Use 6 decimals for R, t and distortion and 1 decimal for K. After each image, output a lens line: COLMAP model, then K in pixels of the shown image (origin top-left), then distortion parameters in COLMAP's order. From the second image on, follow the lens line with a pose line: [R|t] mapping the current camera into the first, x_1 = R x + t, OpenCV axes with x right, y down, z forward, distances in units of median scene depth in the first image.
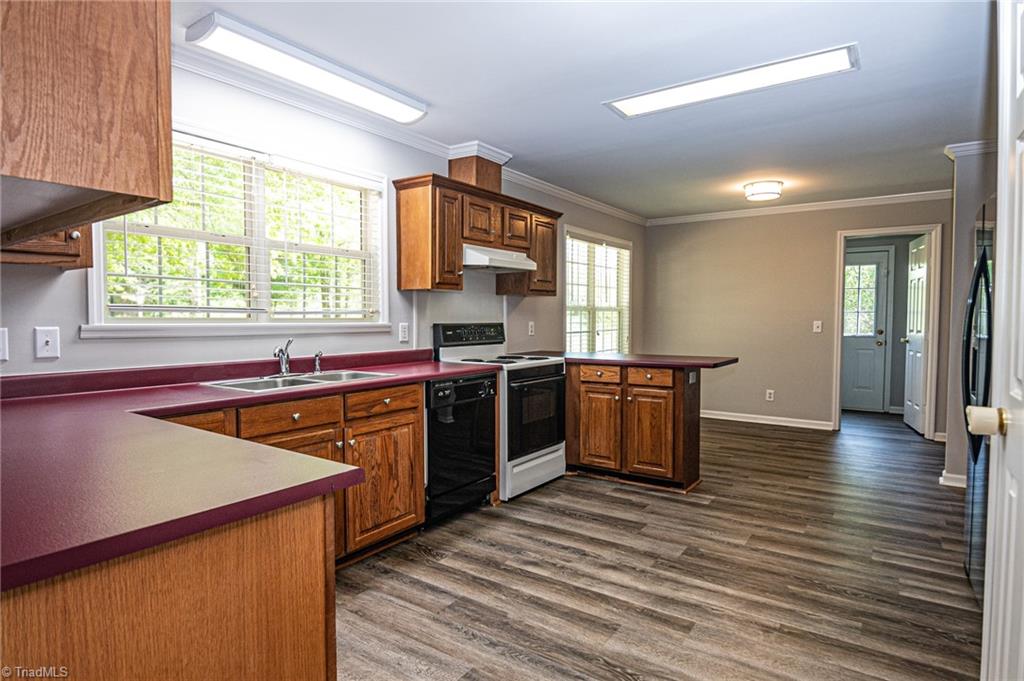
lens RADIAL K [[553.5, 0, 515.2], [0, 553.5, 339.6], [0, 0, 1]] dist [0.005491, -0.020297]
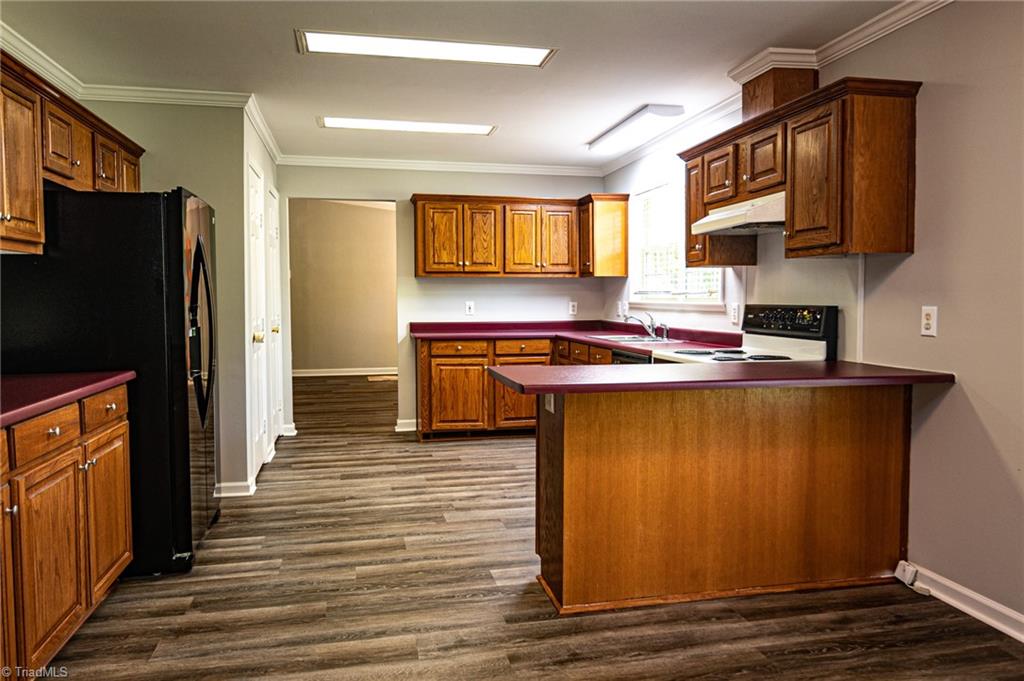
lens RADIAL K [[718.3, 0, 513.9], [0, 718.3, 333.0], [0, 0, 1]] dist [-0.002685, -0.002899]
pose [[-0.678298, 0.036870, -0.733861, 0.961444], [-0.027862, 0.996731, 0.075829, -0.062519], [0.734258, 0.071882, -0.675054, 1.589072]]
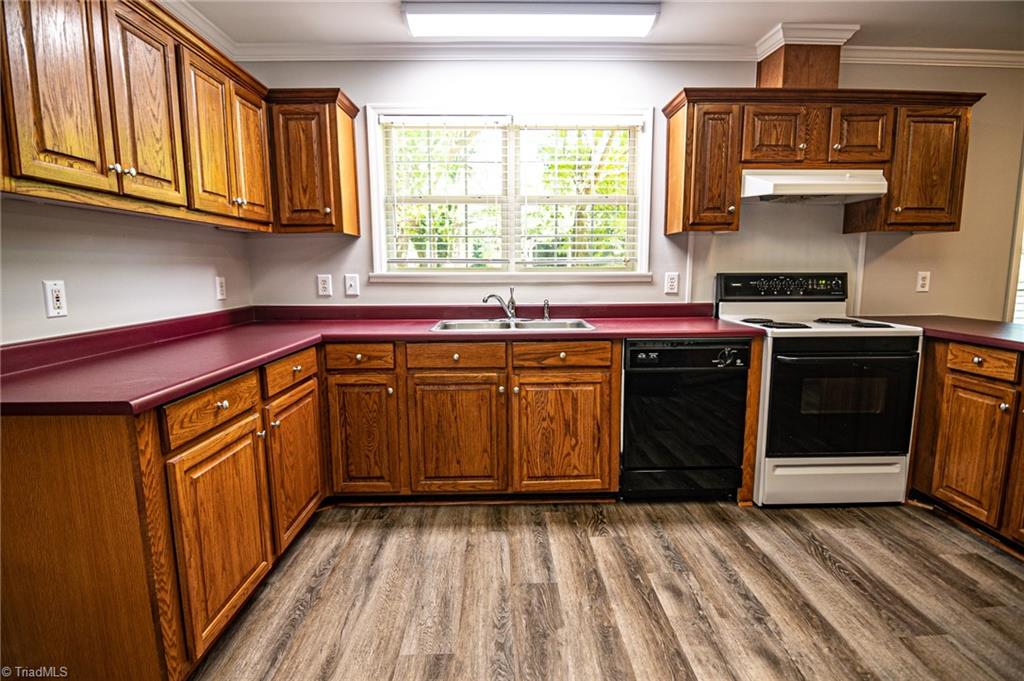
lens RADIAL K [[497.5, 0, 517.3], [0, 497.5, 336.3], [0, 0, 1]] dist [-0.004150, -0.013627]
pose [[0.592994, 0.104851, -0.798351, 0.308877], [-0.025914, 0.993457, 0.111227, -0.010535], [0.804790, -0.045268, 0.591831, 0.331073]]
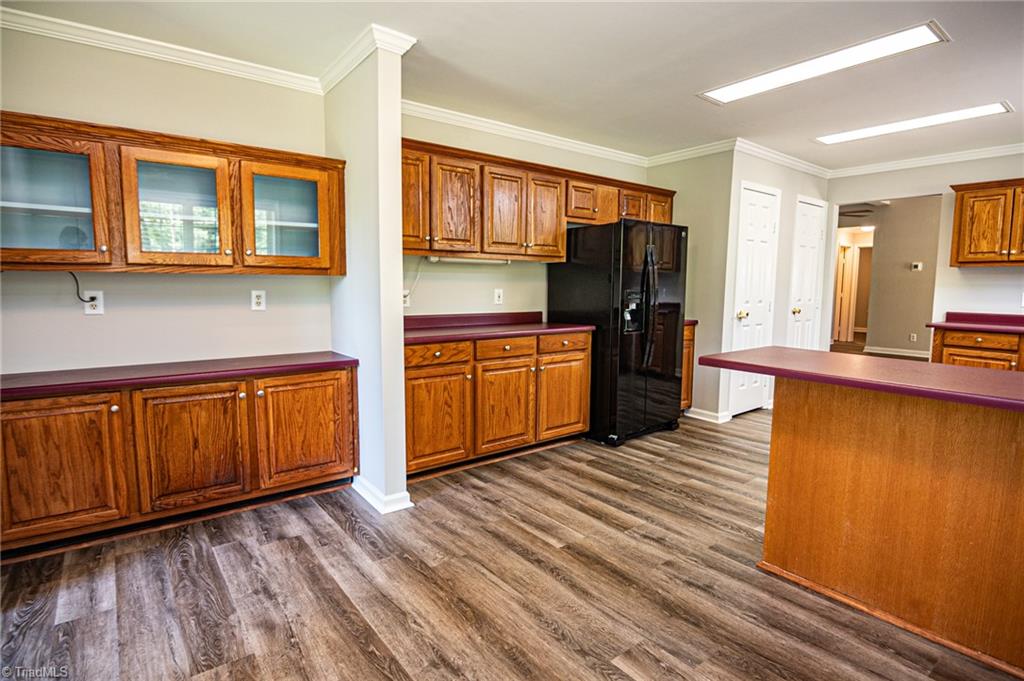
lens RADIAL K [[516.8, 0, 516.8], [0, 516.8, 338.1], [0, 0, 1]] dist [-0.000482, -0.015969]
pose [[-0.955972, -0.037429, 0.291062, 0.488852], [0.004484, 0.989854, 0.142015, -0.070877], [-0.293424, 0.137068, -0.946105, 1.768694]]
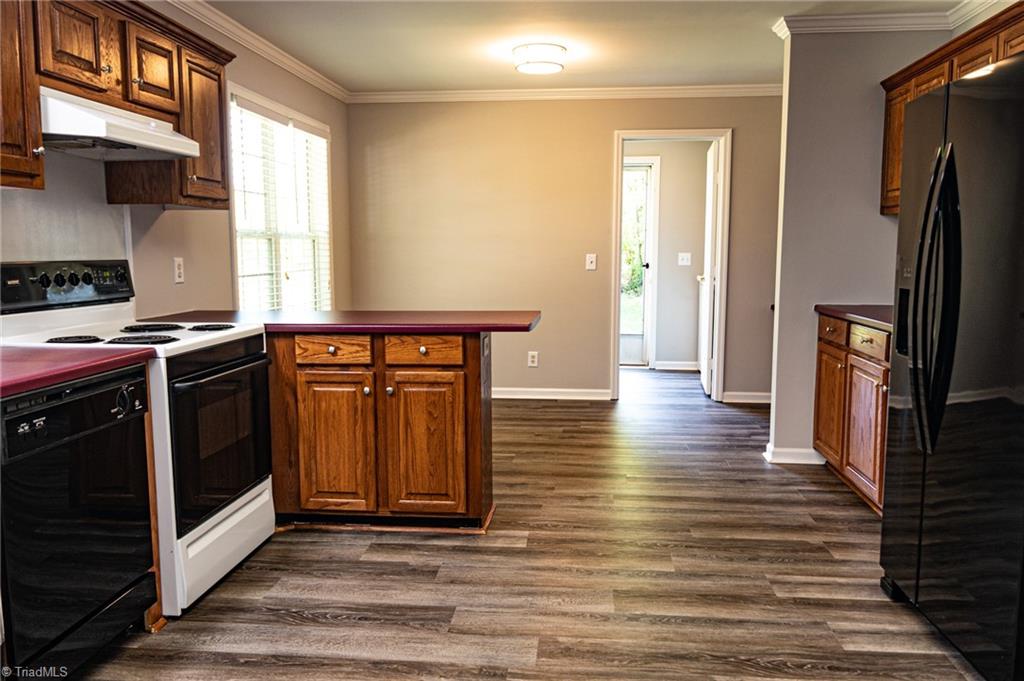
lens RADIAL K [[771.7, 0, 512.0], [0, 771.7, 340.5], [0, 0, 1]] dist [-0.000542, -0.009310]
pose [[0.873402, -0.058562, 0.483466, -0.075258], [0.021583, 0.996423, 0.081706, -0.008553], [-0.486521, -0.060927, 0.871542, 0.256022]]
